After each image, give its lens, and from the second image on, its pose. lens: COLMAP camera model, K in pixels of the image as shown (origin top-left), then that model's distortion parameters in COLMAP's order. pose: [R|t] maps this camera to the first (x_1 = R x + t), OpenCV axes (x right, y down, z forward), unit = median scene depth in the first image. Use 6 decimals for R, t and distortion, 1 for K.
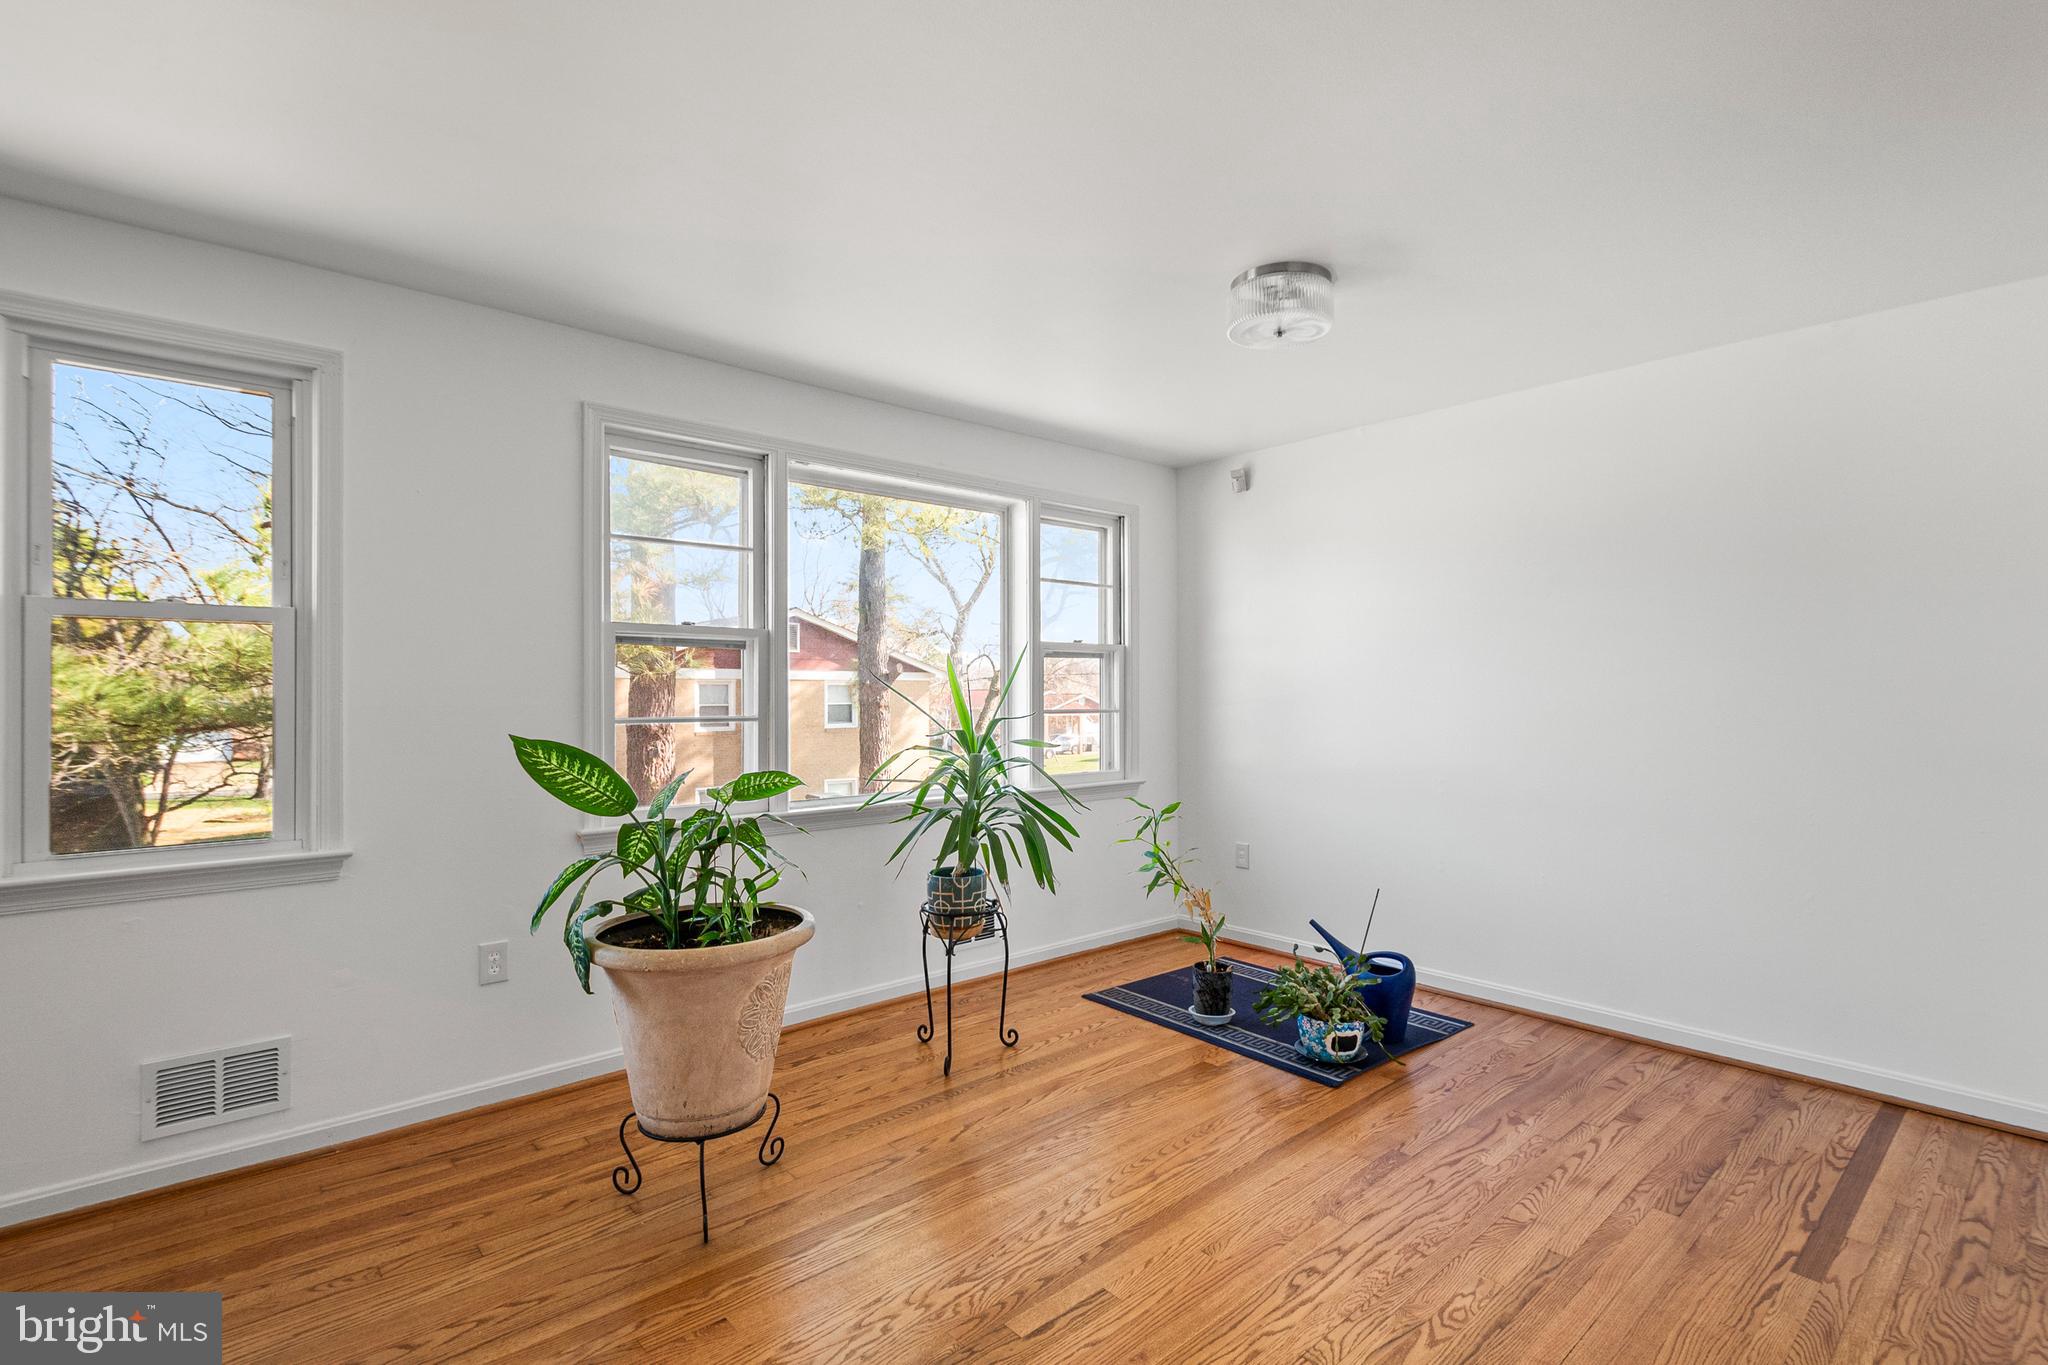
lens RADIAL K [[972.1, 0, 1070.2], [0, 972.1, 687.1], [0, 0, 1]] dist [0.009012, -0.000429]
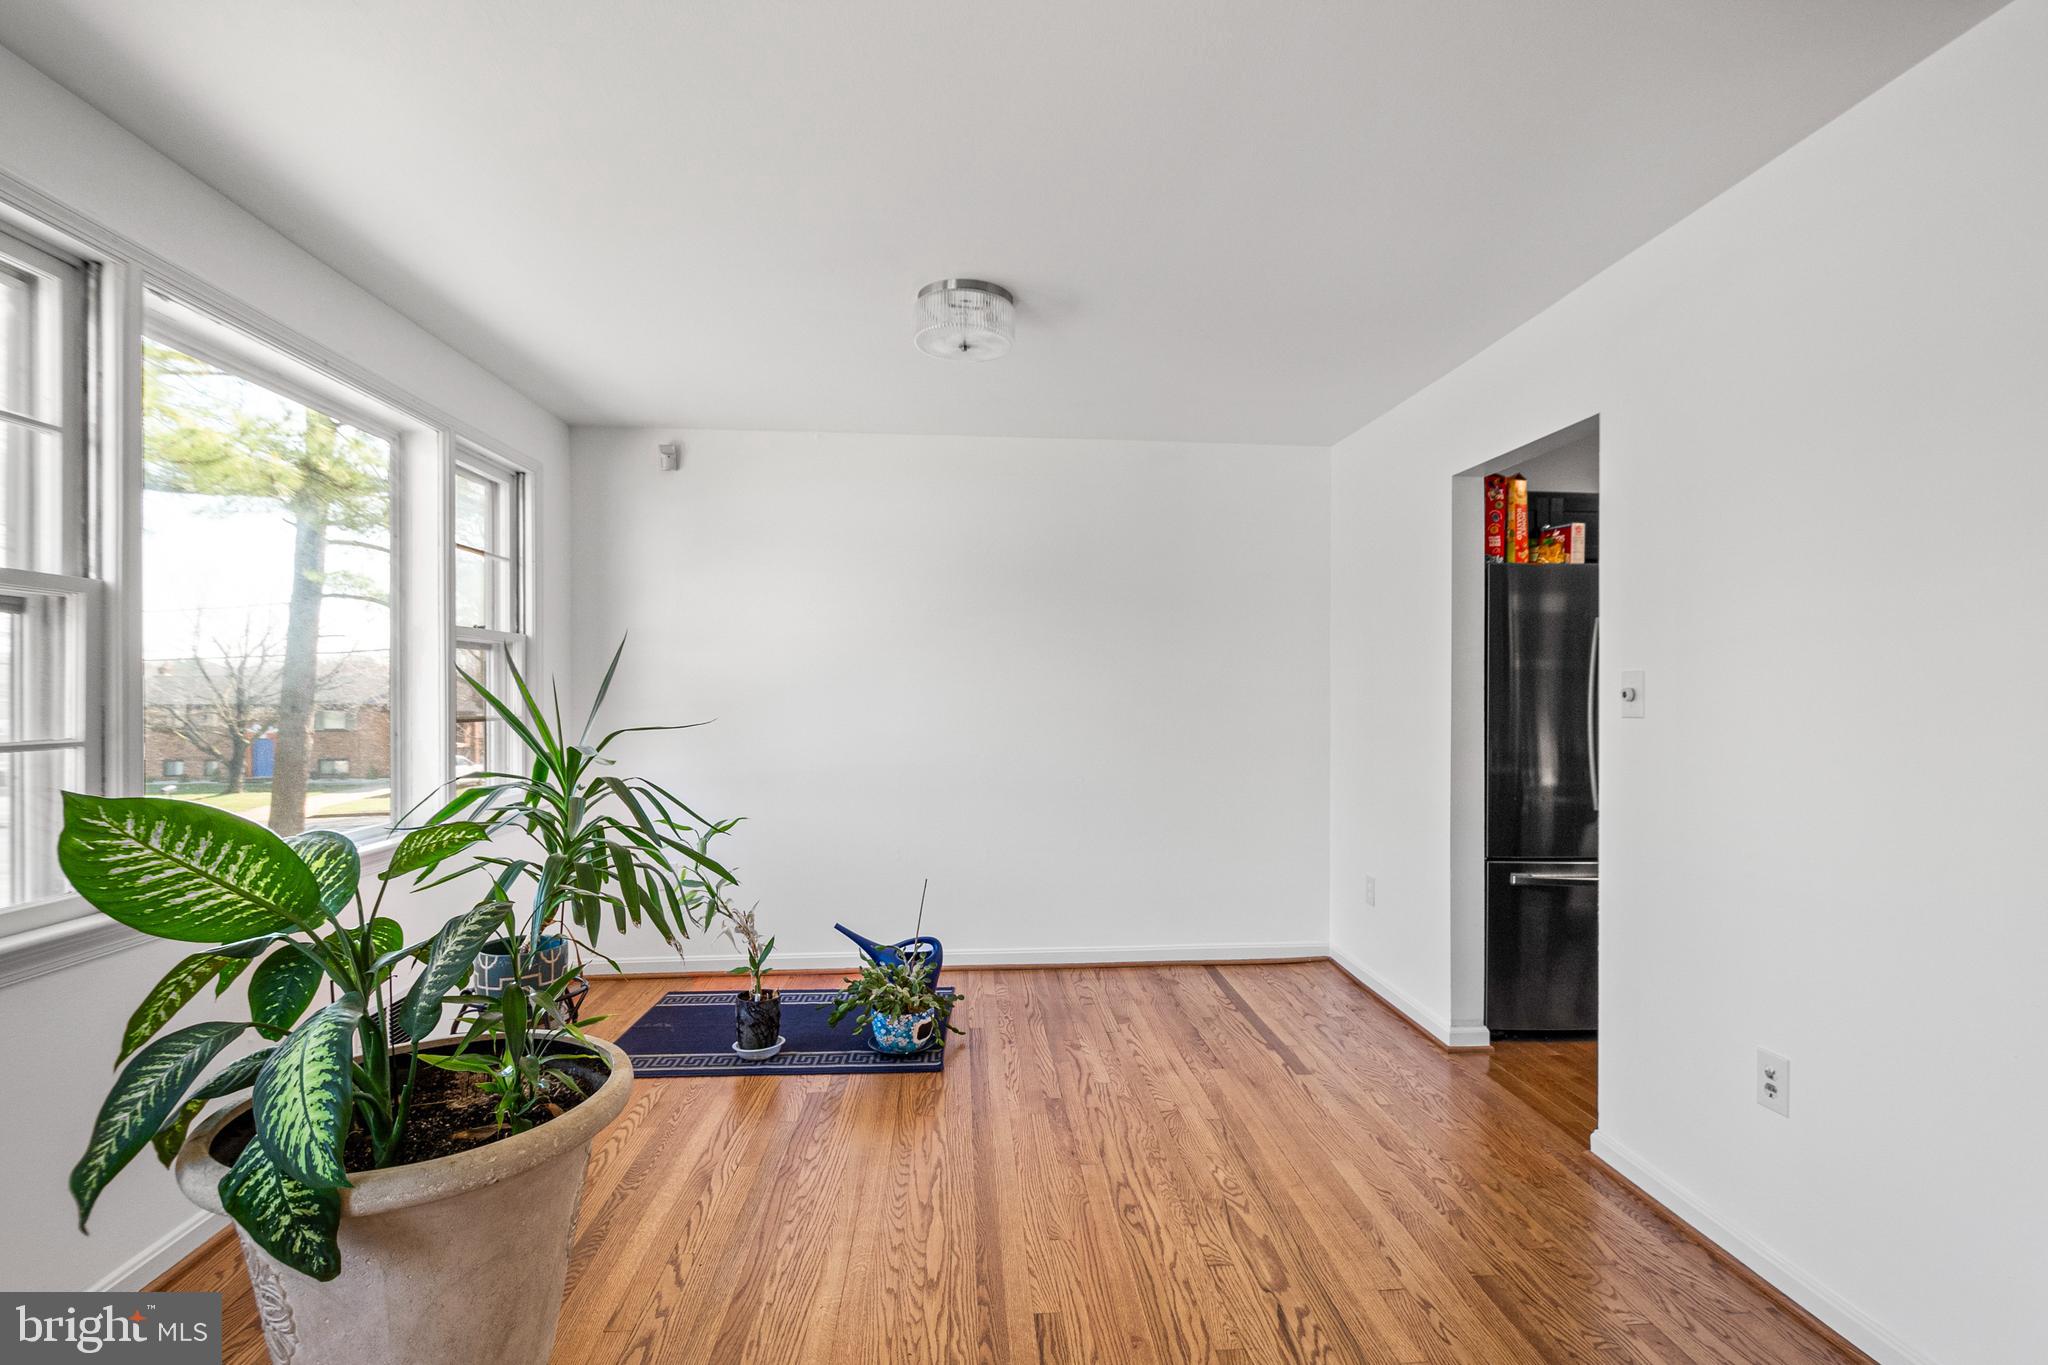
lens RADIAL K [[972.1, 0, 1034.7], [0, 972.1, 688.3], [0, 0, 1]] dist [0.009012, -0.000429]
pose [[0.600920, 0.005849, 0.799288, -0.486004], [-0.006421, 0.999976, -0.002491, -0.000033], [-0.799284, -0.003635, 0.600943, 0.276621]]
